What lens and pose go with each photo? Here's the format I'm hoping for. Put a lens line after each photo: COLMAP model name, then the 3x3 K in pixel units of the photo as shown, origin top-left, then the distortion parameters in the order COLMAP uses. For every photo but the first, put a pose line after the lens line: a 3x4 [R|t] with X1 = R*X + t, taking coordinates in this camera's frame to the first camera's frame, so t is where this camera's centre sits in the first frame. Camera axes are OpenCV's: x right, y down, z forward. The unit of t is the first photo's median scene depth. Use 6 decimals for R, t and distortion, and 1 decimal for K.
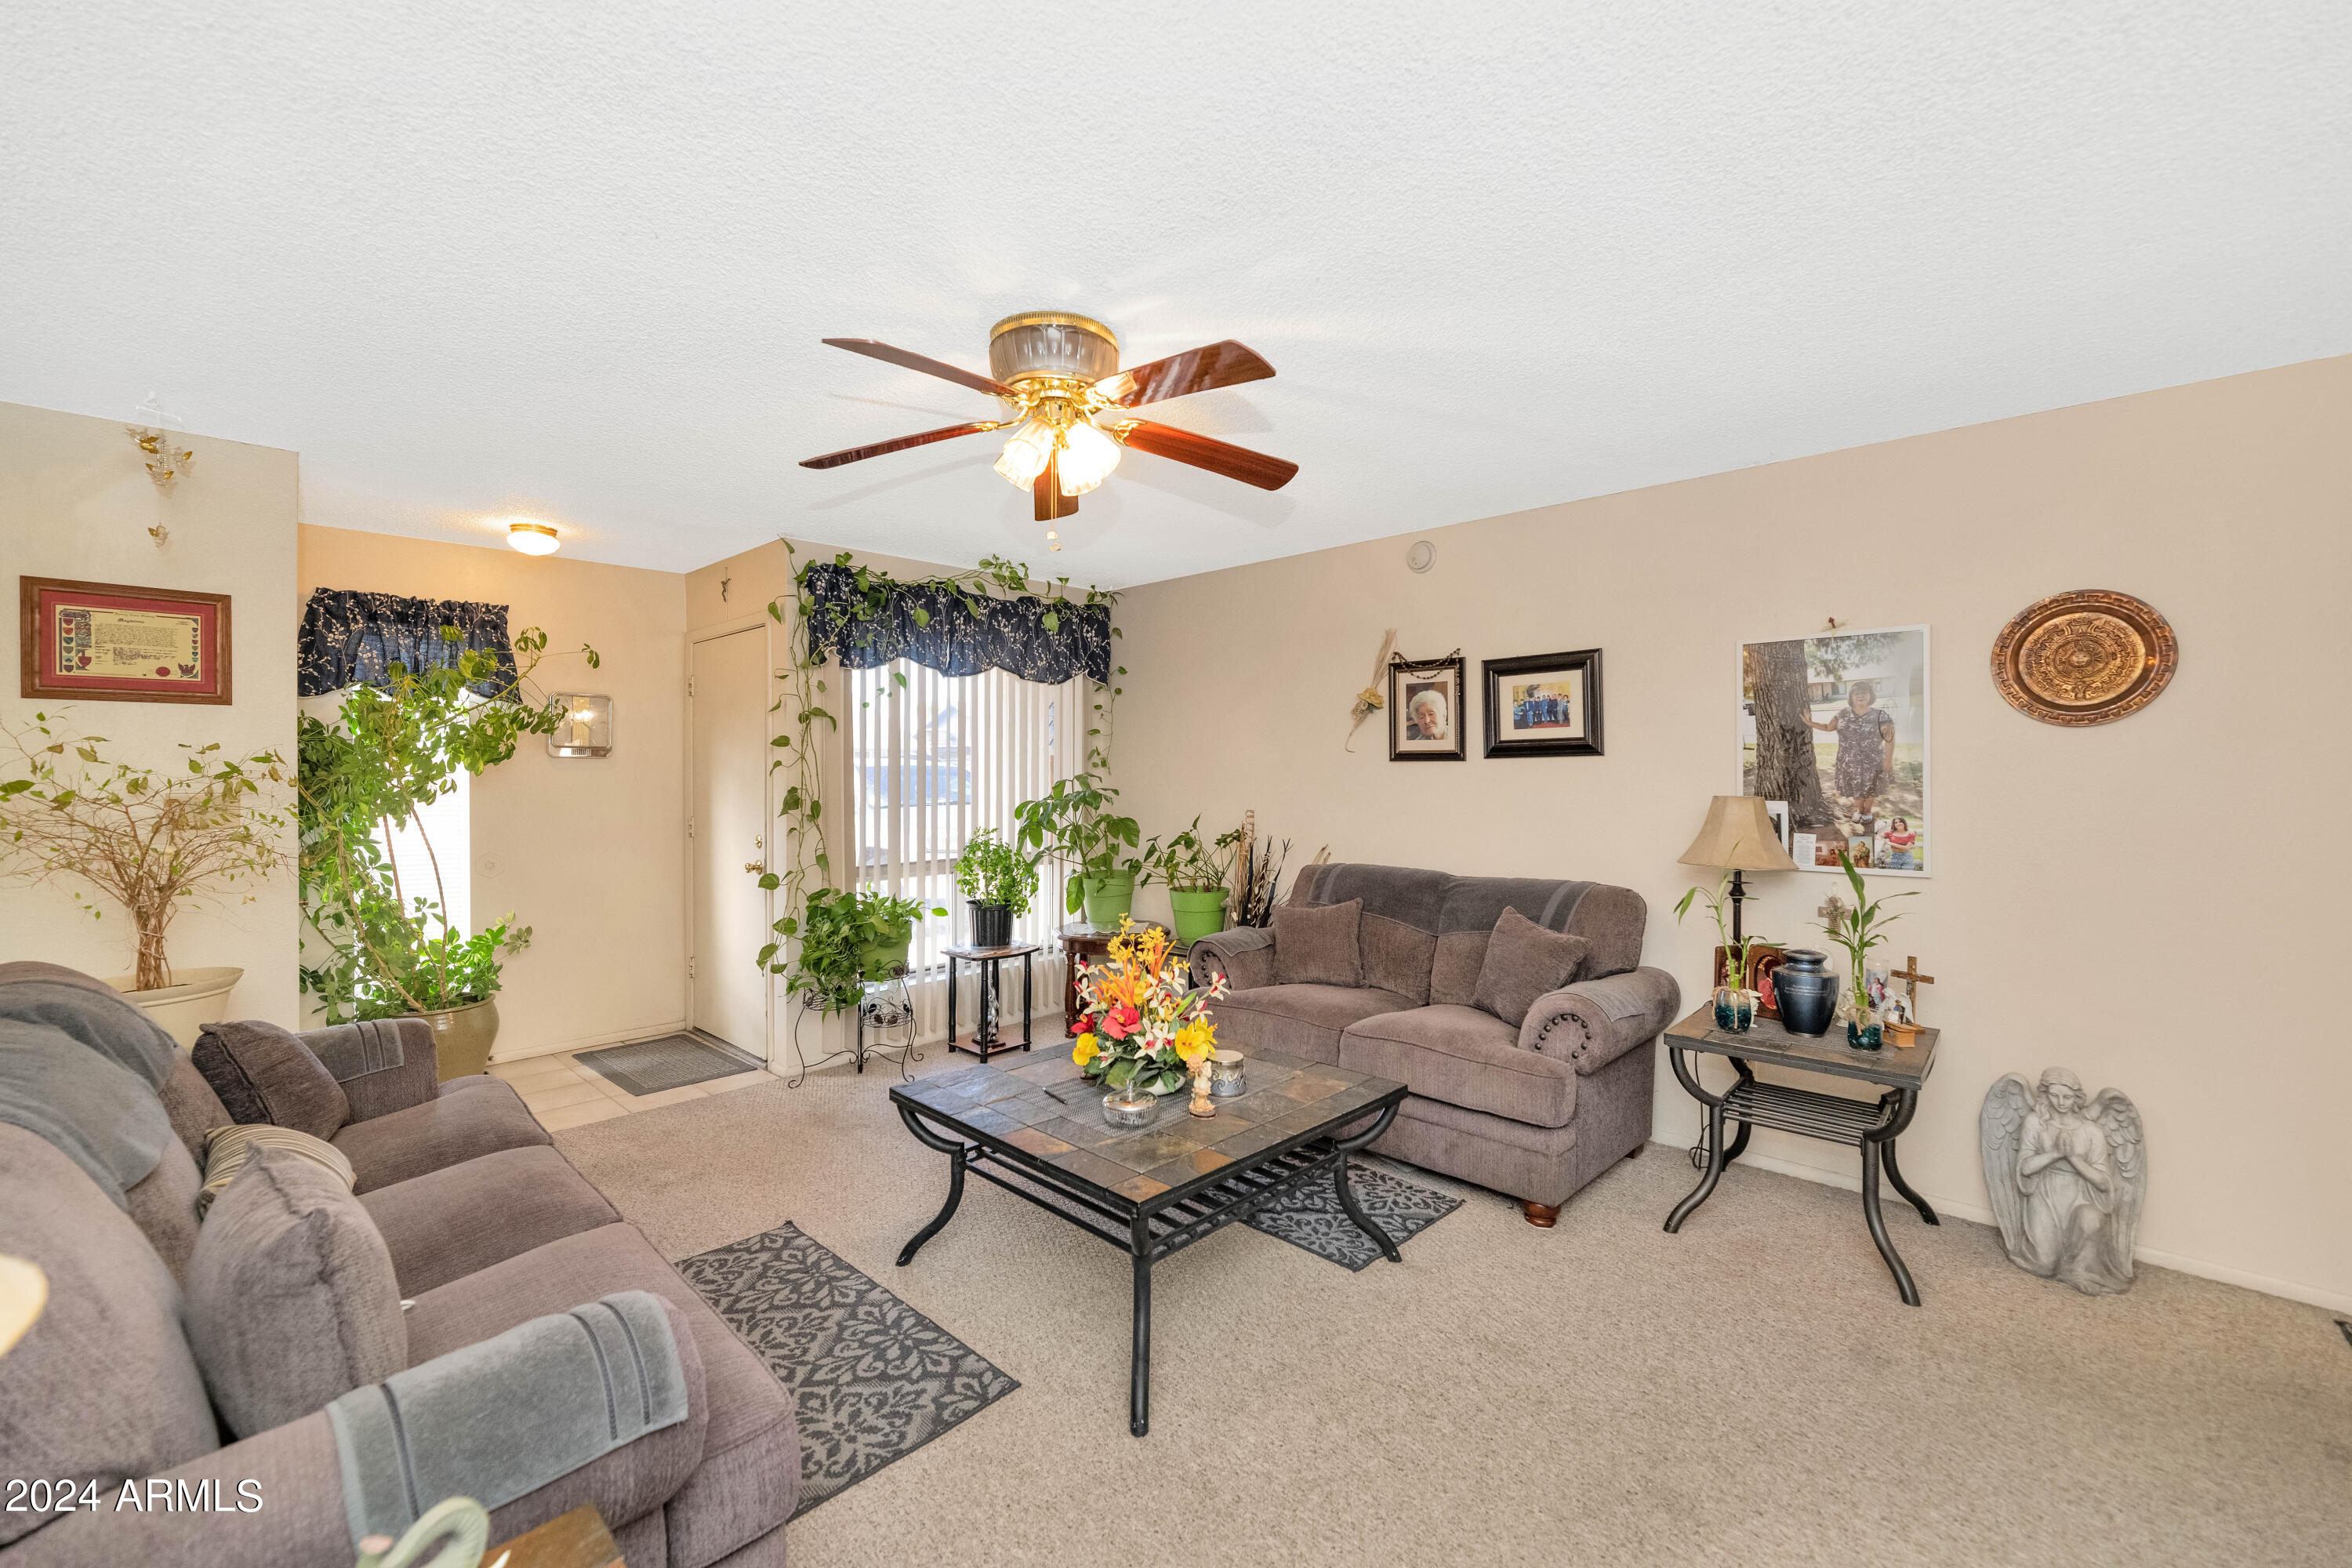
lens RADIAL K [[962.2, 0, 1189.6], [0, 962.2, 777.7], [0, 0, 1]] dist [-0.001946, -0.000230]
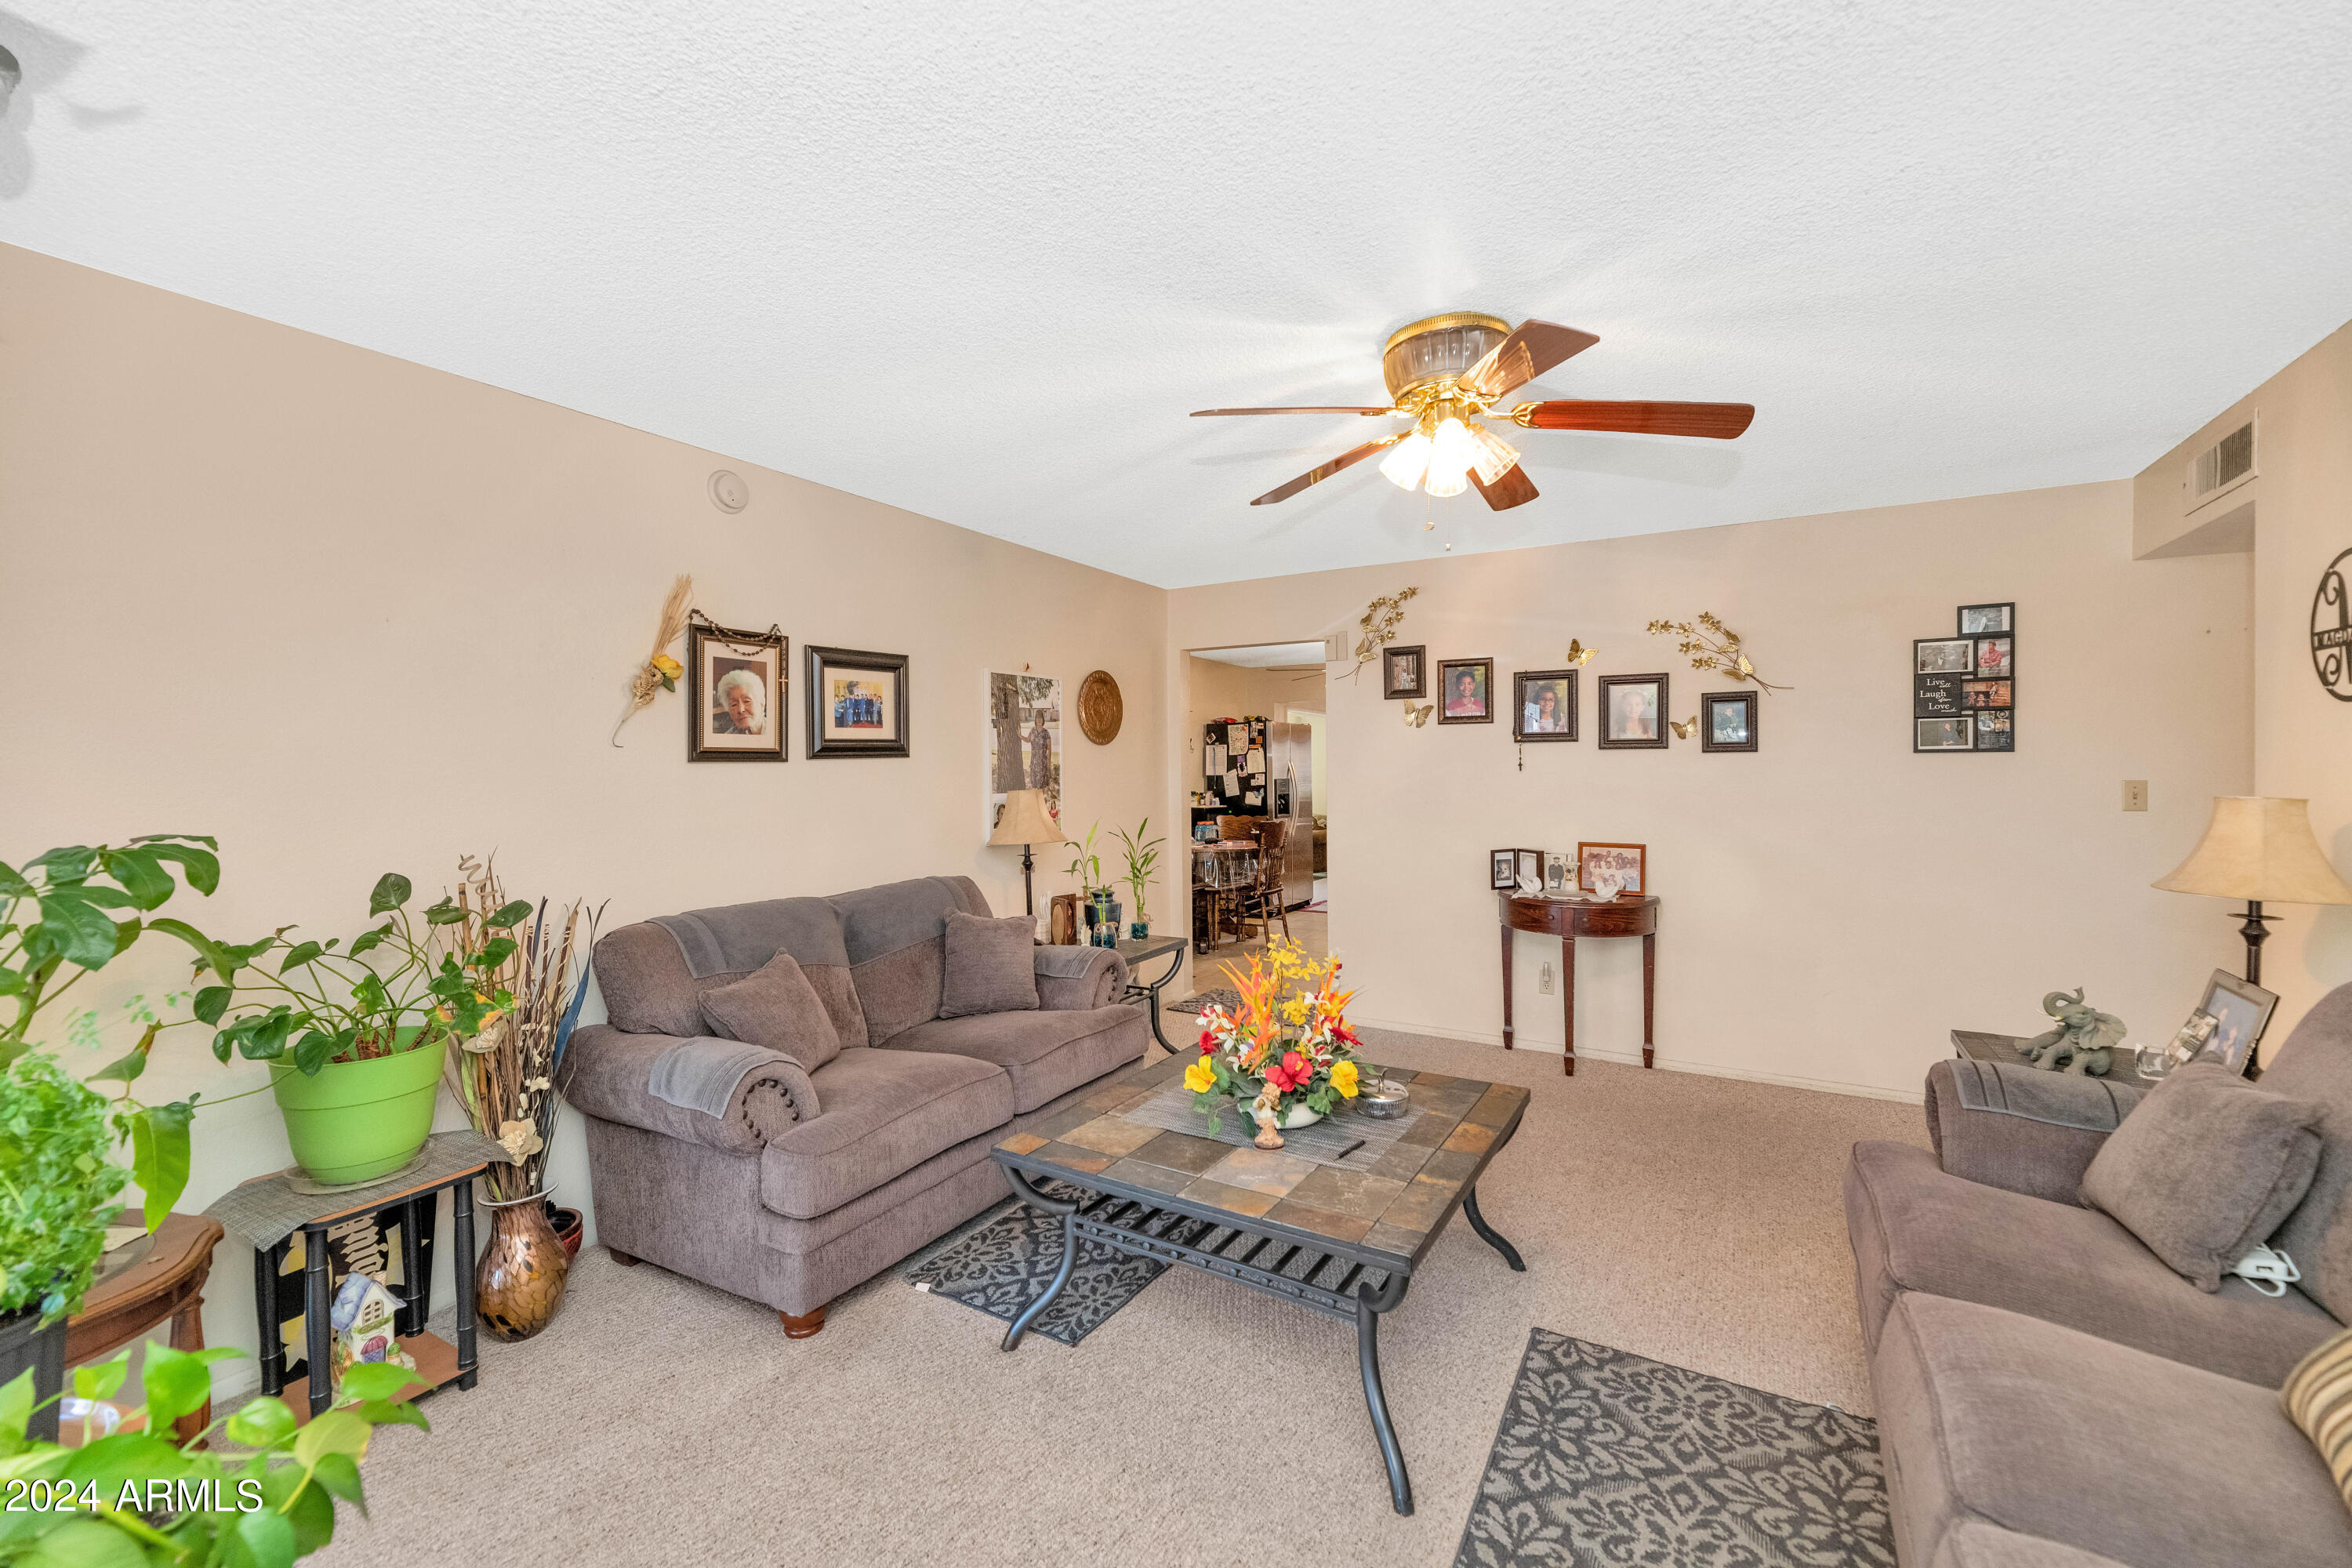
lens RADIAL K [[962.2, 0, 1191.3], [0, 962.2, 777.1], [0, 0, 1]] dist [-0.001946, -0.000230]
pose [[-0.239340, -0.010443, 0.970880, -0.611604], [0.015465, 0.999774, 0.014566, -0.011145], [-0.970813, 0.018501, -0.239124, 0.873149]]
